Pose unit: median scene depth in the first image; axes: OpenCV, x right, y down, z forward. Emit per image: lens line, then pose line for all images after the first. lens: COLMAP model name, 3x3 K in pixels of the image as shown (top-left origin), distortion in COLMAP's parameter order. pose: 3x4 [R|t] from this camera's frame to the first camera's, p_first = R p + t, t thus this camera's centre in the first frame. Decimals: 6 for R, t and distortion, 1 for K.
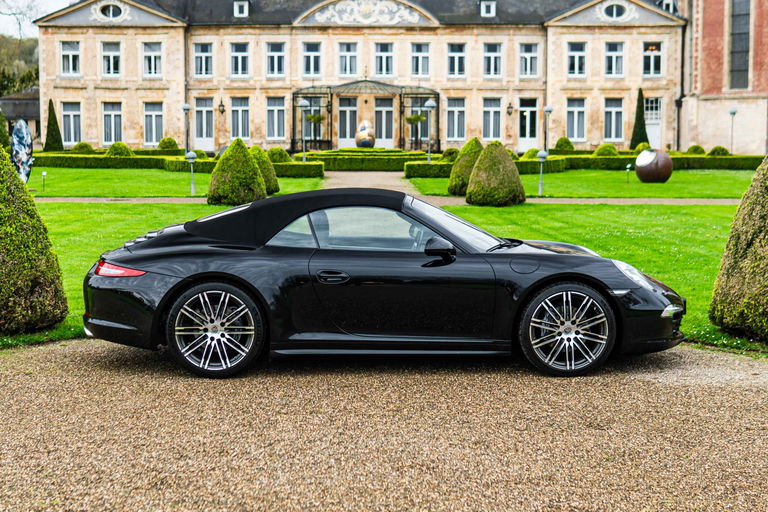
lens RADIAL K [[1305.1, 0, 348.2], [0, 1305.1, 255.3], [0, 0, 1]] dist [-0.026428, -0.187800]
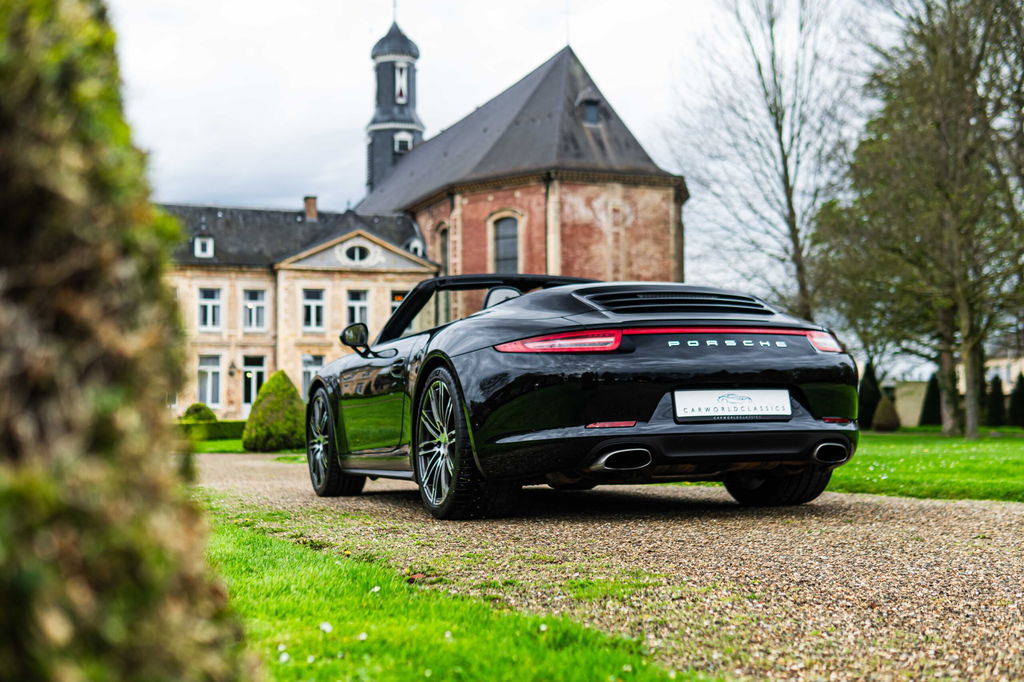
lens RADIAL K [[1413.7, 0, 492.5], [0, 1413.7, 340.7], [0, 0, 1]] dist [-0.047327, -0.086880]
pose [[0.936791, 0.014821, 0.349576, -0.032528], [0.038634, 0.988612, -0.145446, 0.005025], [-0.347751, 0.149758, 0.925550, 0.127930]]
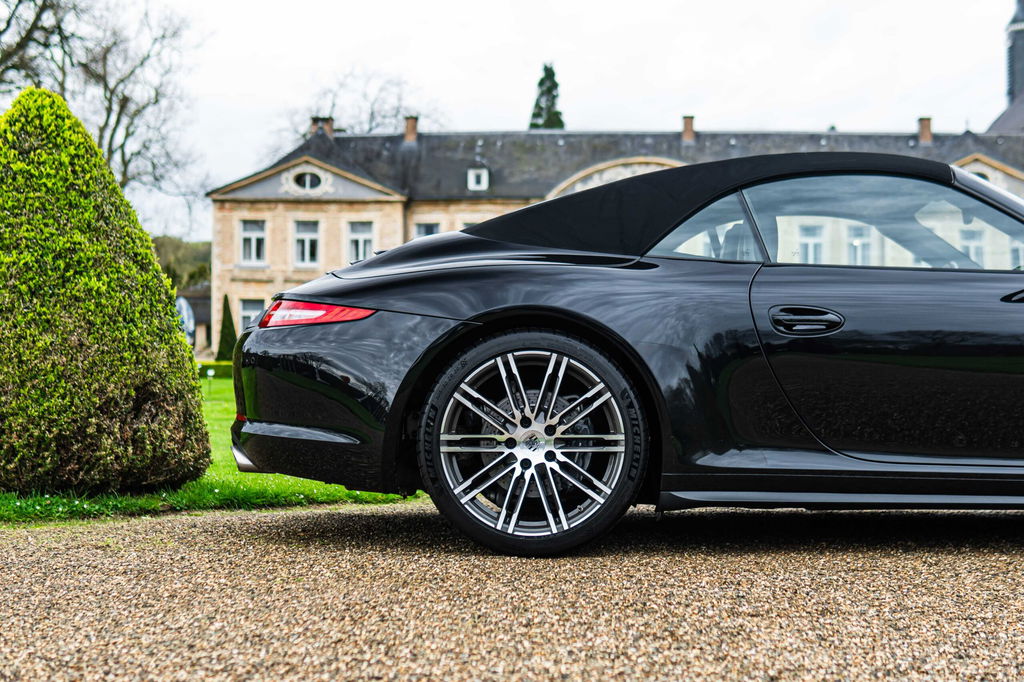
lens RADIAL K [[1659.5, 0, 542.4], [0, 1659.5, 342.3], [0, 0, 1]] dist [-0.030486, -0.119686]
pose [[0.999313, 0.003609, -0.036896, -0.008867], [-0.007547, 0.994213, -0.107158, 0.009314], [0.036296, 0.107363, 0.993557, 0.051079]]
